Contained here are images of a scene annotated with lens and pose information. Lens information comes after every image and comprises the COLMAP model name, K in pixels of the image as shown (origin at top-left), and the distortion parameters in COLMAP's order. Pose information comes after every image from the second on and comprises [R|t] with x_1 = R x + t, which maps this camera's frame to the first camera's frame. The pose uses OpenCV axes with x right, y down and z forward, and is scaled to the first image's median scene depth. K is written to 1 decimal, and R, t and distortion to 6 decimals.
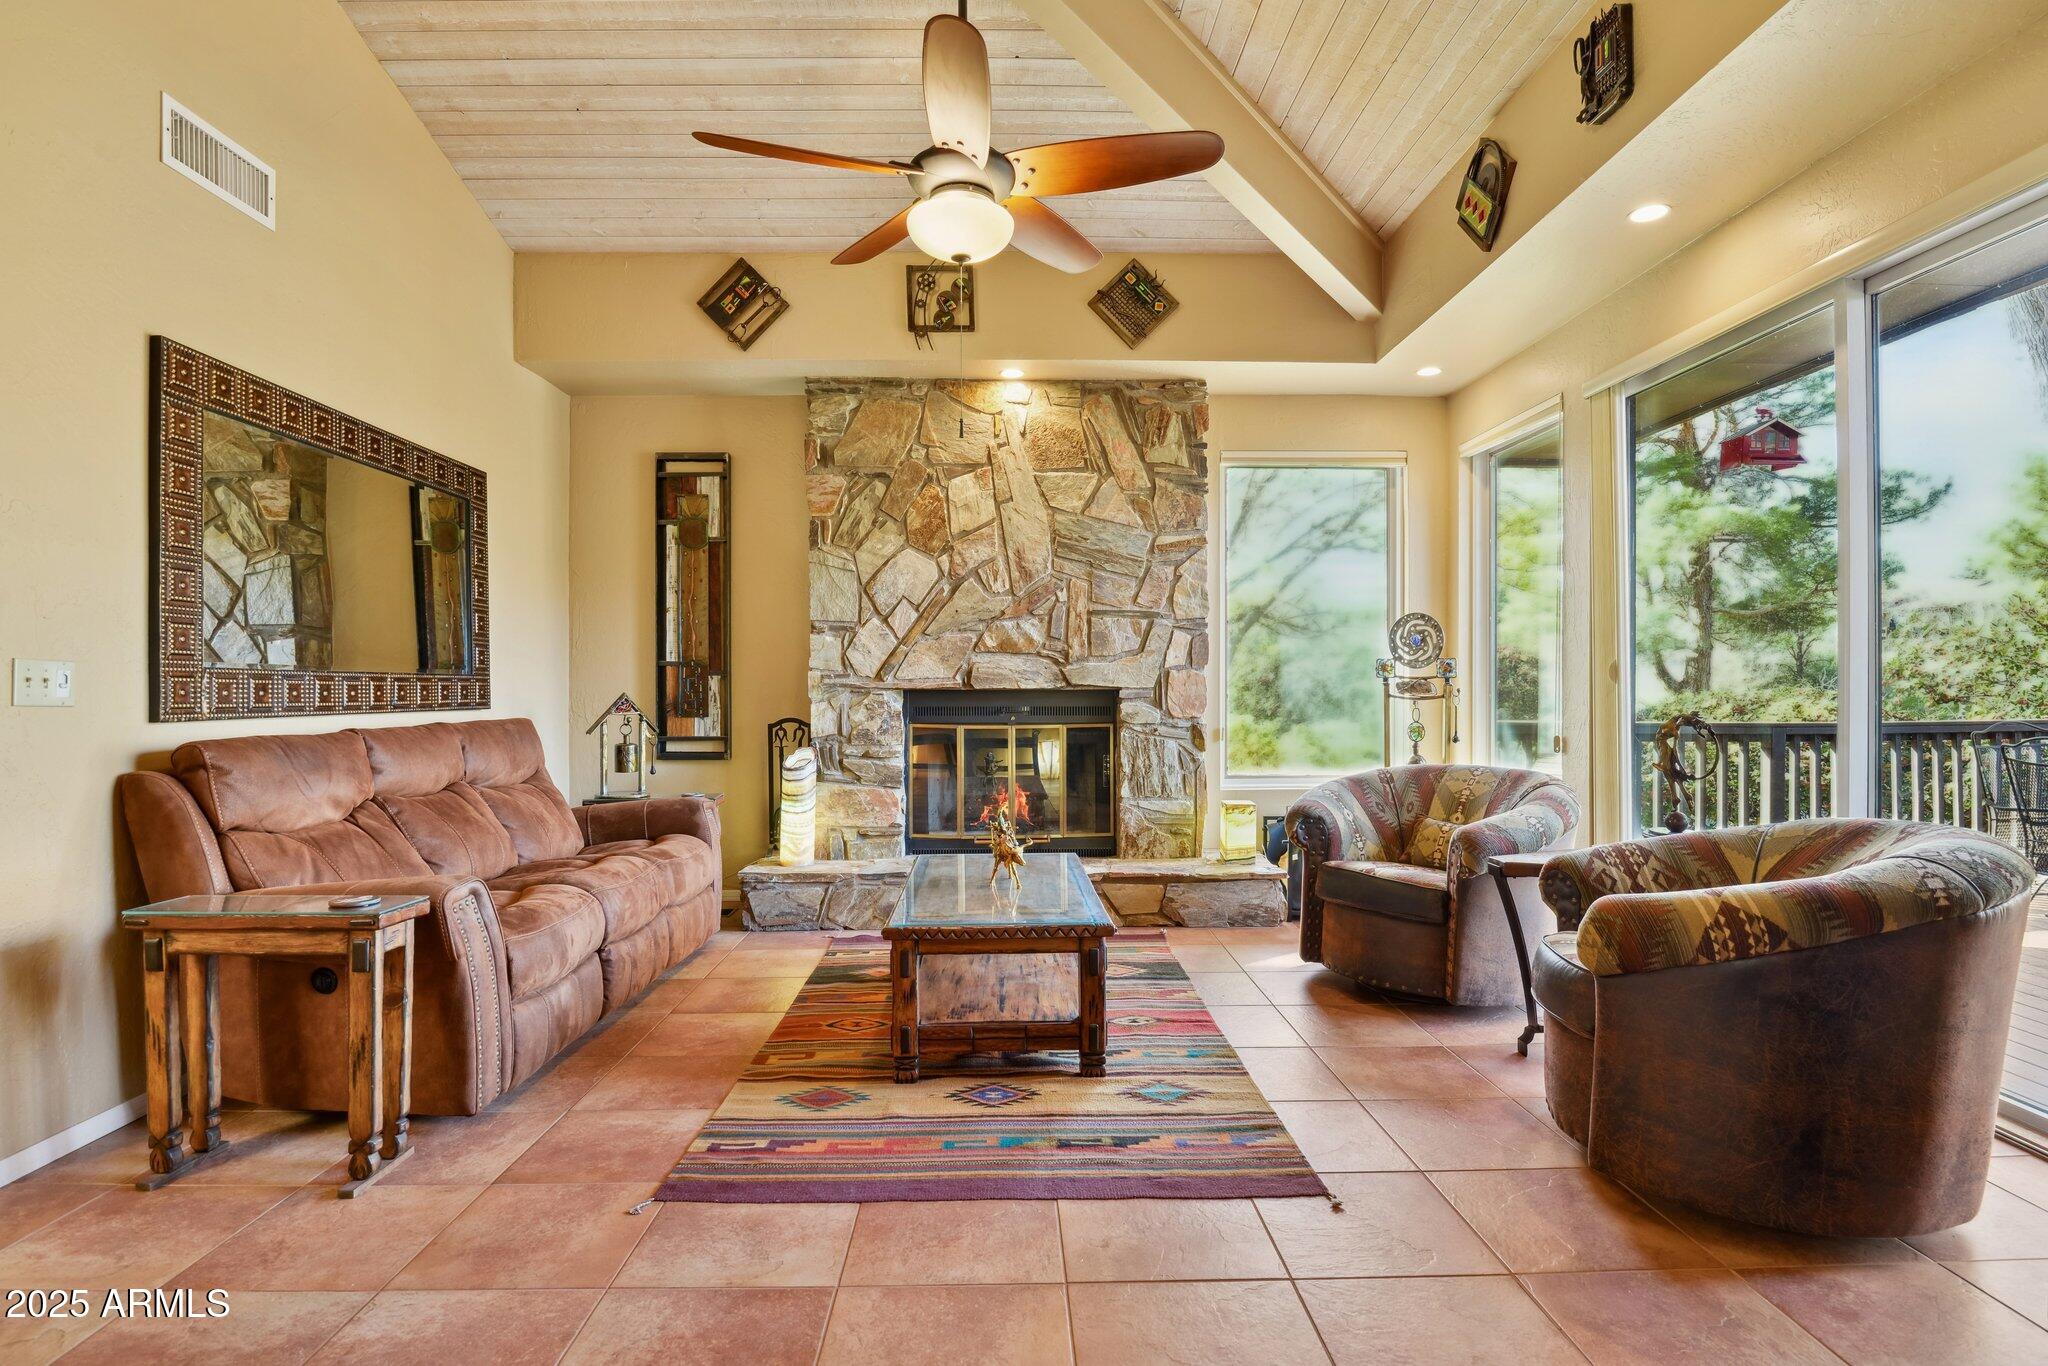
lens RADIAL K [[1019.4, 0, 1024.9], [0, 1019.4, 681.6], [0, 0, 1]] dist [-0.022360, -0.003968]
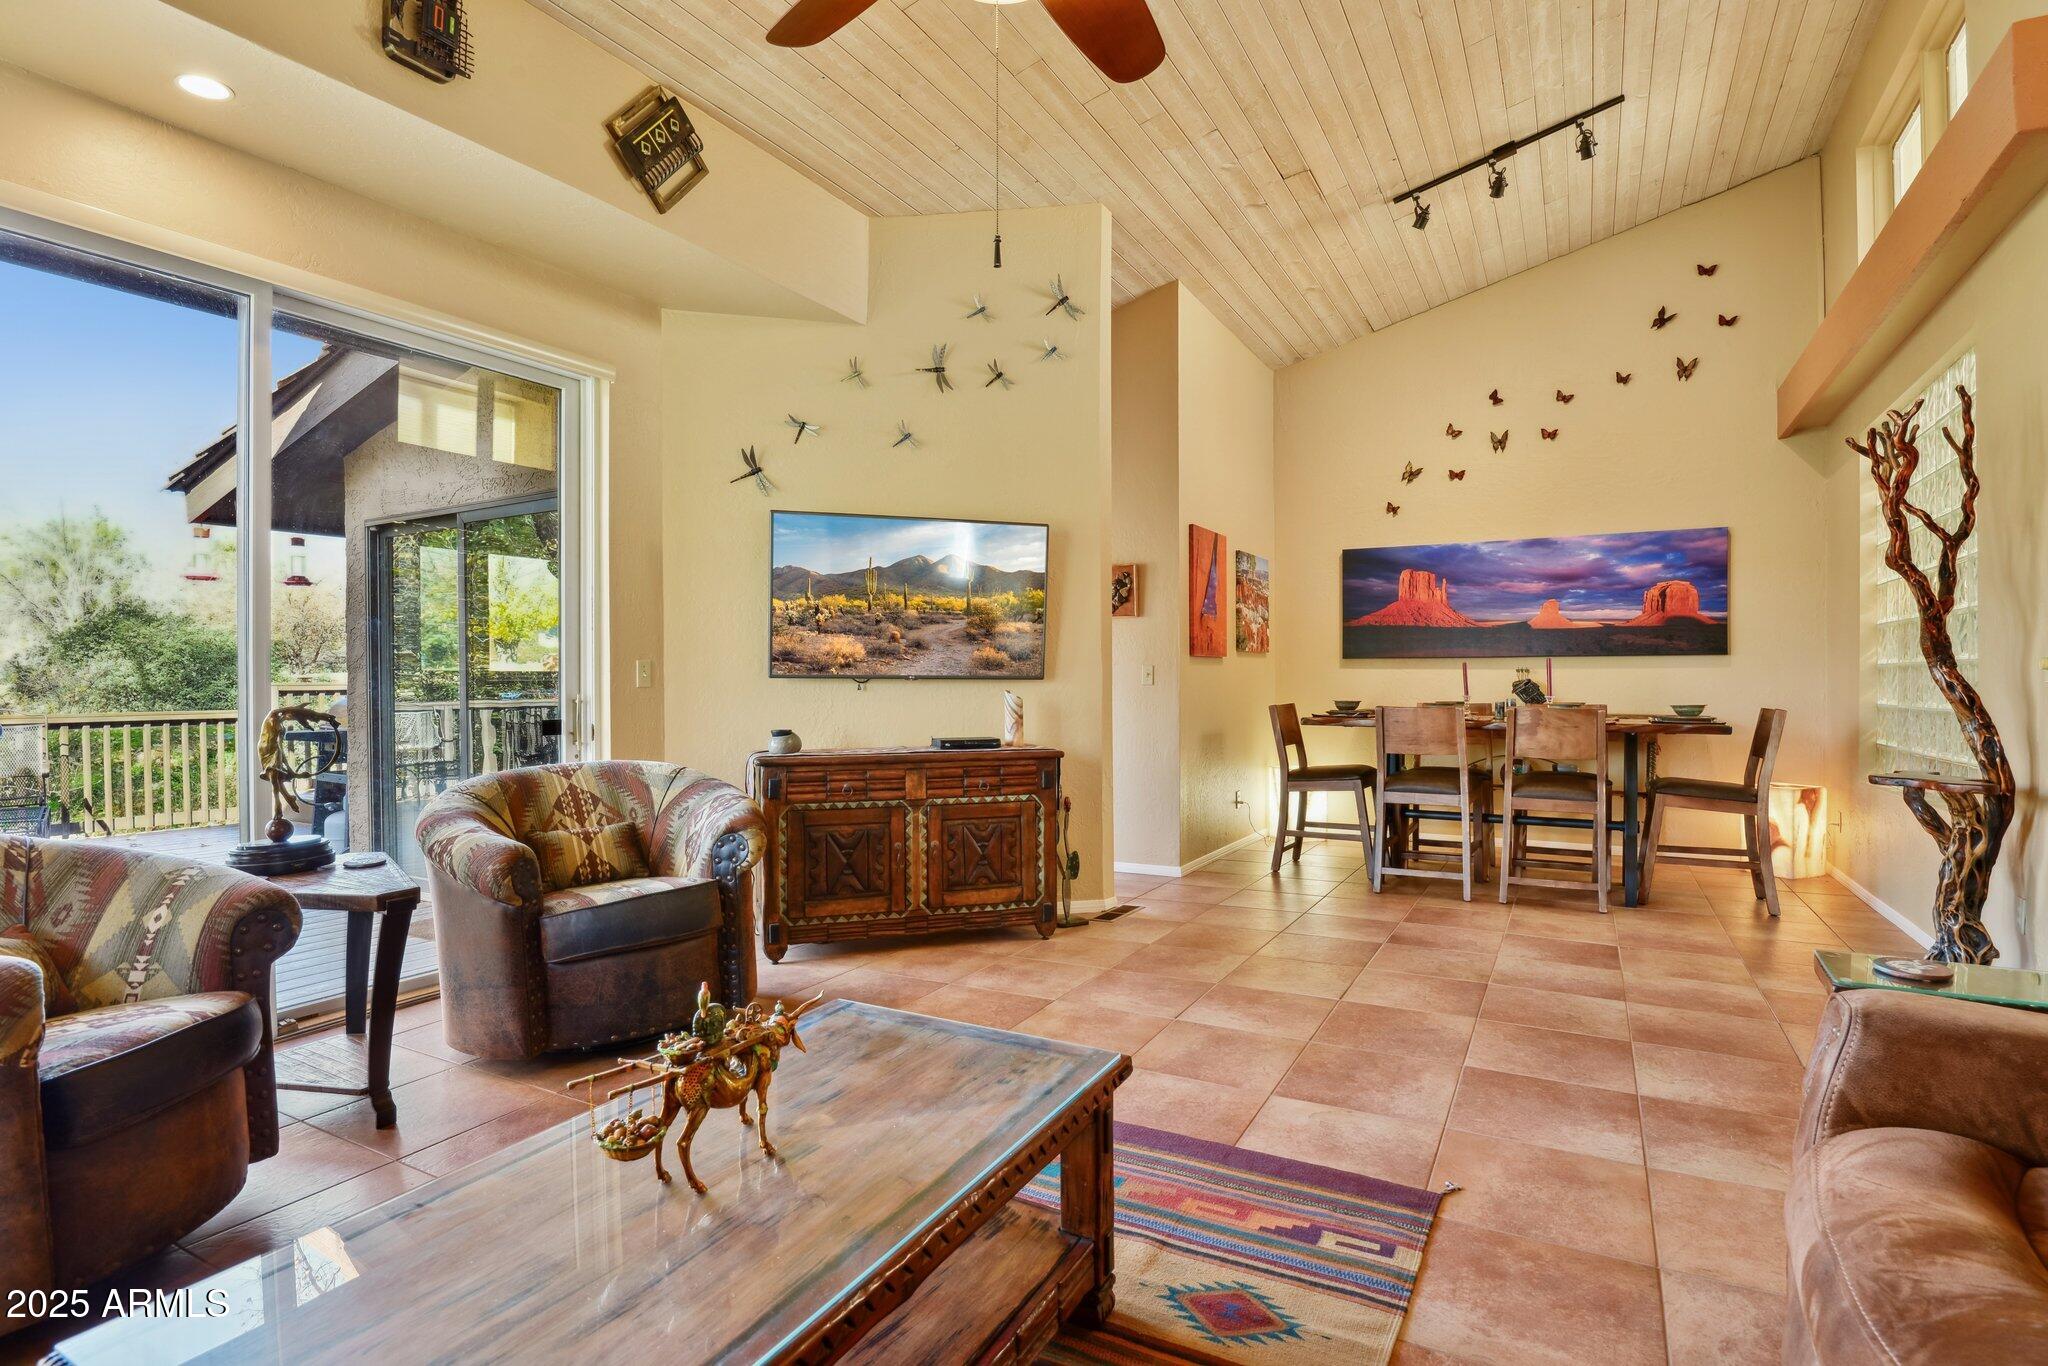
lens RADIAL K [[1019.4, 0, 1044.8], [0, 1019.4, 688.1], [0, 0, 1]] dist [-0.022360, -0.003968]
pose [[-0.870821, -0.000125, 0.491601, -0.396155], [0.009121, 0.999824, 0.016412, 0.006377], [-0.491516, 0.018776, -0.870666, 1.554256]]
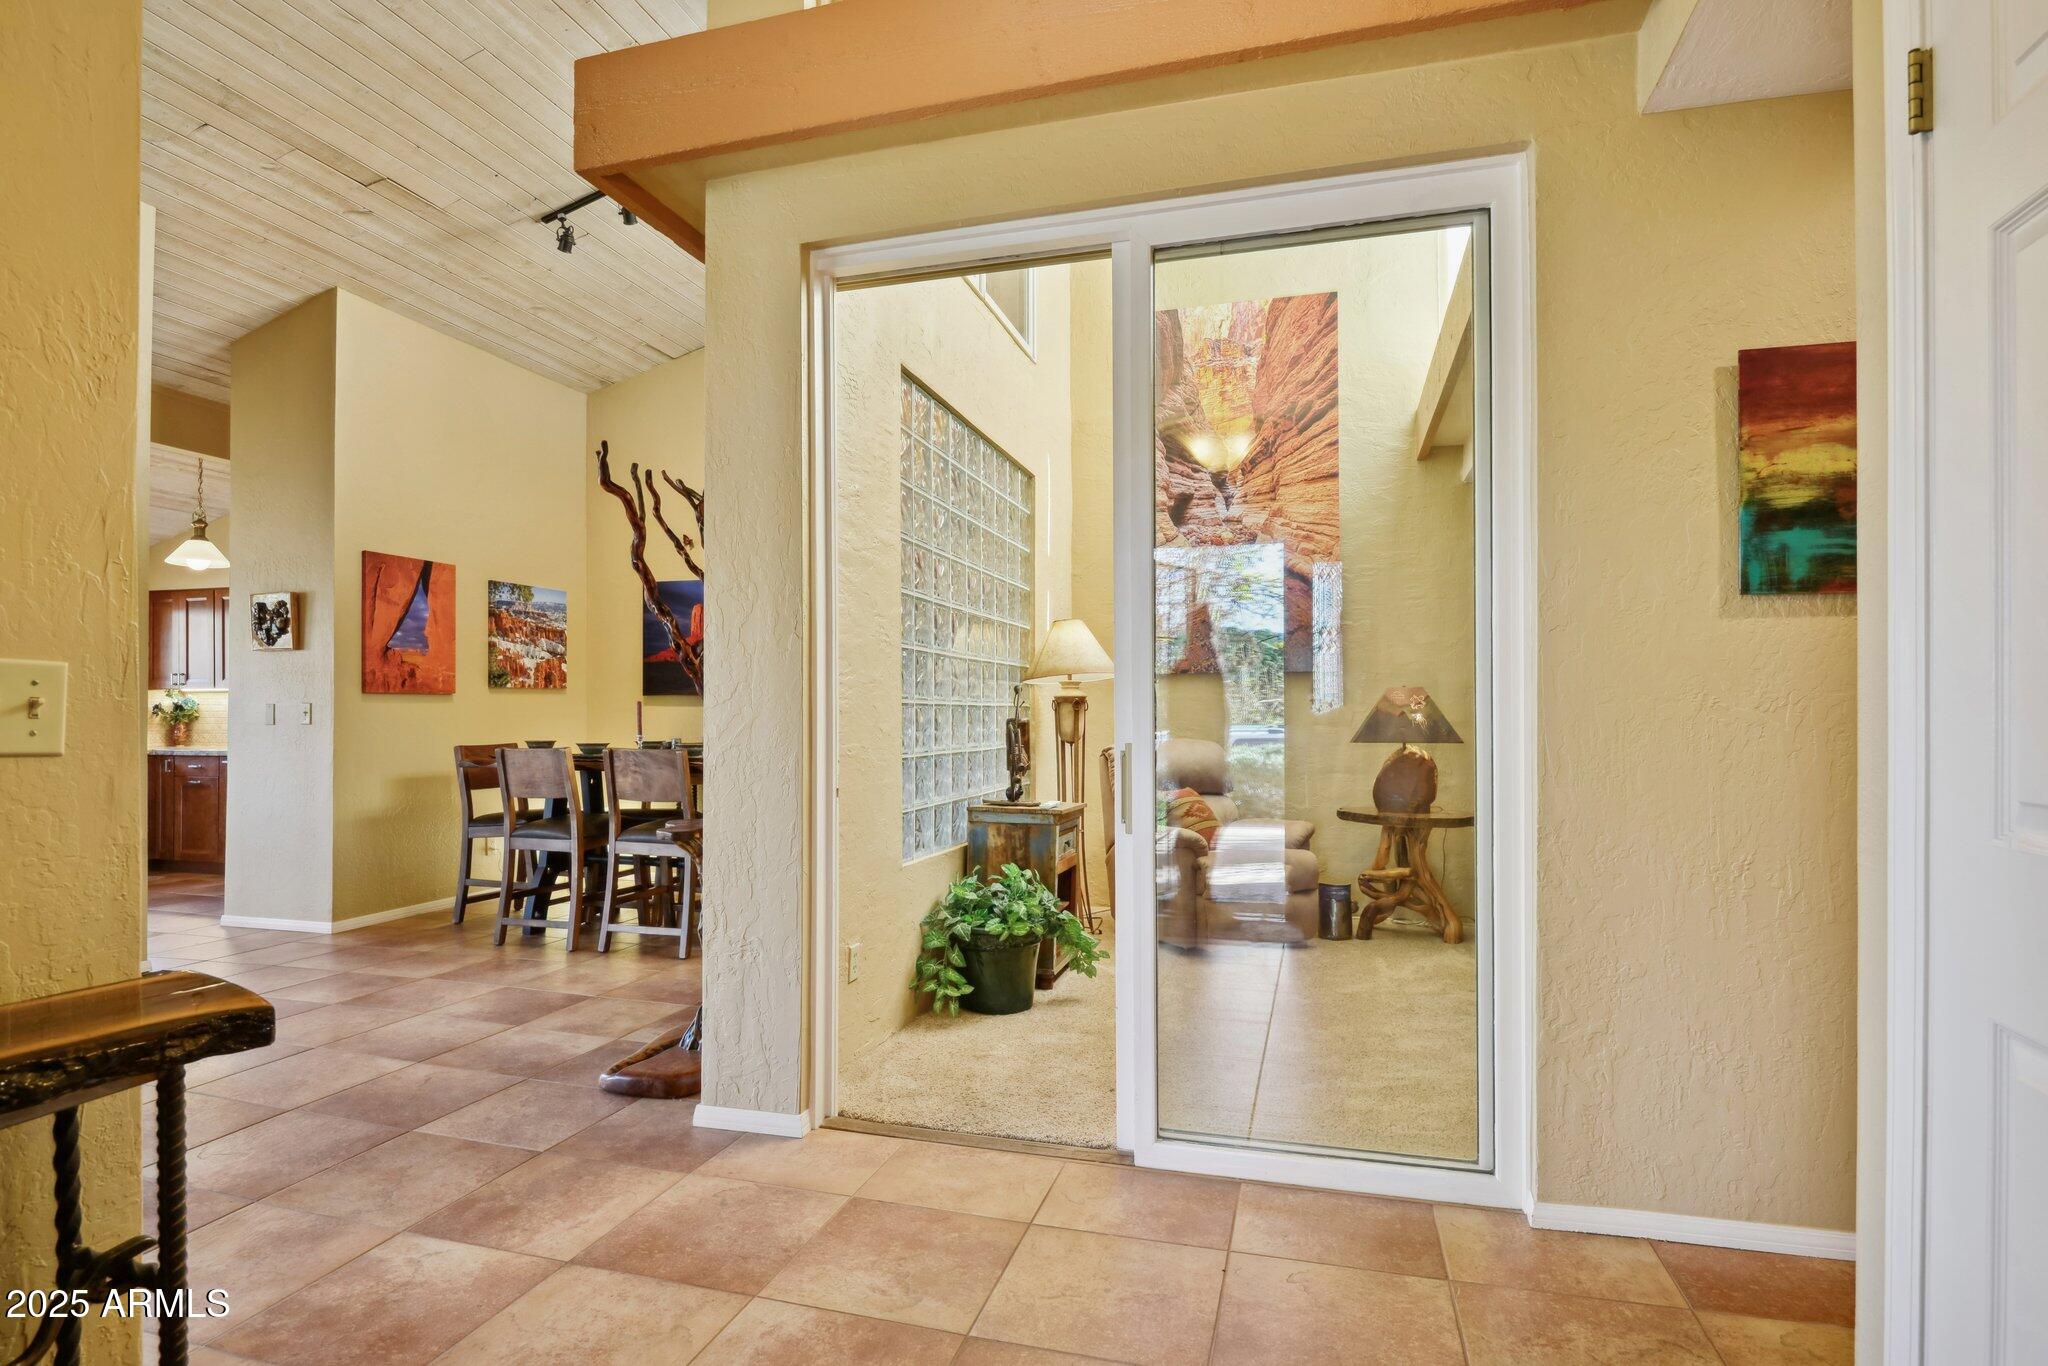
lens RADIAL K [[1019.4, 0, 1034.1], [0, 1019.4, 708.9], [0, 0, 1]] dist [-0.022360, -0.003968]
pose [[-0.956729, 0.005785, 0.290921, -1.388748], [0.008347, 0.999937, 0.007568, 0.004100], [-0.290859, 0.009669, -0.956717, 1.061430]]
